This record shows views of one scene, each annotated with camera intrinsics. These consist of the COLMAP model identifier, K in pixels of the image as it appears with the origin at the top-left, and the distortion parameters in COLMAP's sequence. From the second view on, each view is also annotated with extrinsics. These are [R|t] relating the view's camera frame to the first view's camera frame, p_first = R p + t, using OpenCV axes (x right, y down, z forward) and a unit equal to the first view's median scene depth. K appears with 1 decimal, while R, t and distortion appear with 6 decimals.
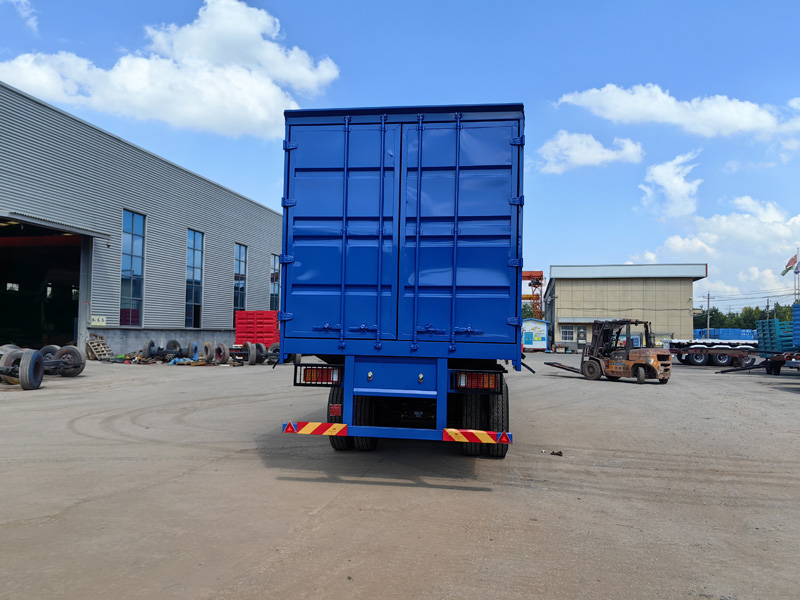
lens RADIAL K [[643.8, 0, 400.0], [0, 643.8, 300.0], [0, 0, 1]] dist [-0.000931, -0.010463]
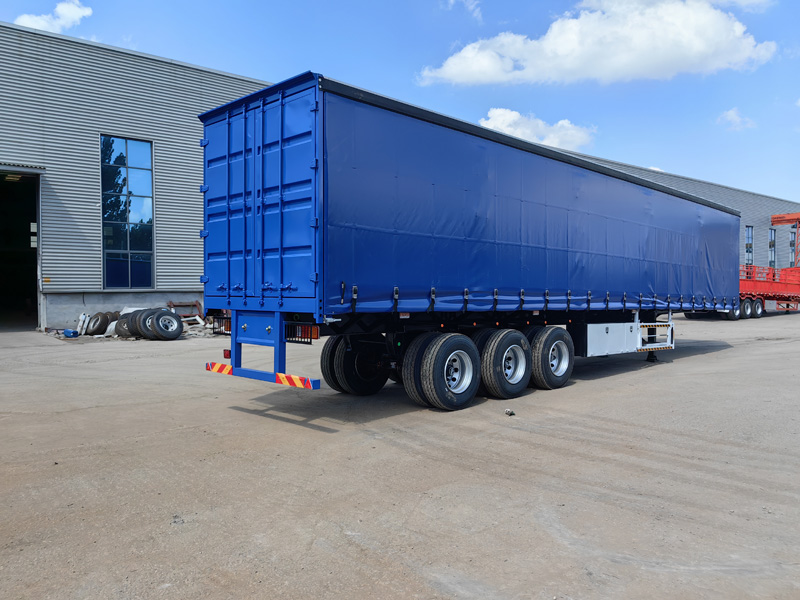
lens RADIAL K [[643.8, 0, 400.0], [0, 643.8, 300.0], [0, 0, 1]] dist [-0.000931, -0.010463]
pose [[0.808016, -0.013544, -0.589004, 0.895103], [0.053083, 0.997343, 0.049888, 0.023452], [0.586764, -0.071576, 0.806589, 0.203821]]
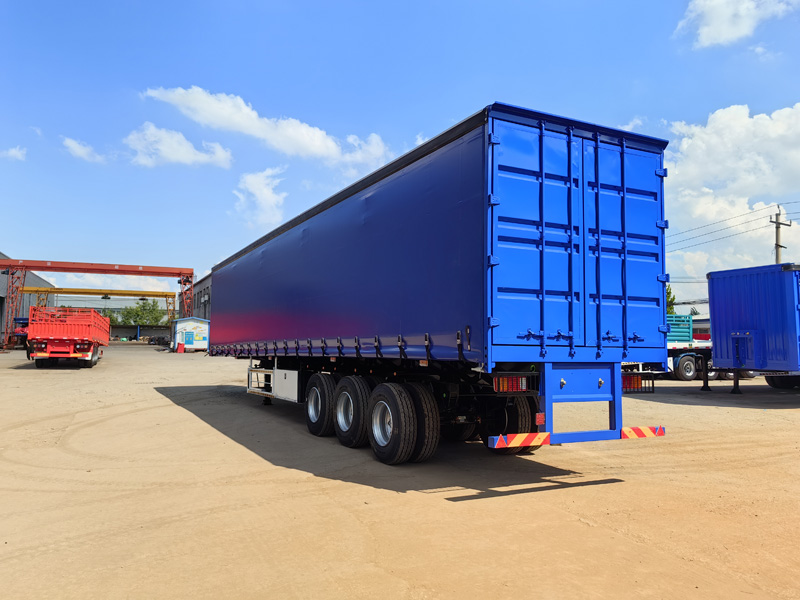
lens RADIAL K [[634.1, 0, 400.0], [0, 634.1, 300.0], [0, 0, 1]] dist [-0.002739, -0.005412]
pose [[0.807154, 0.031715, 0.589488, -0.838351], [-0.032617, 0.999426, -0.009108, 0.006500], [-0.589439, -0.011876, 0.807726, 0.347570]]
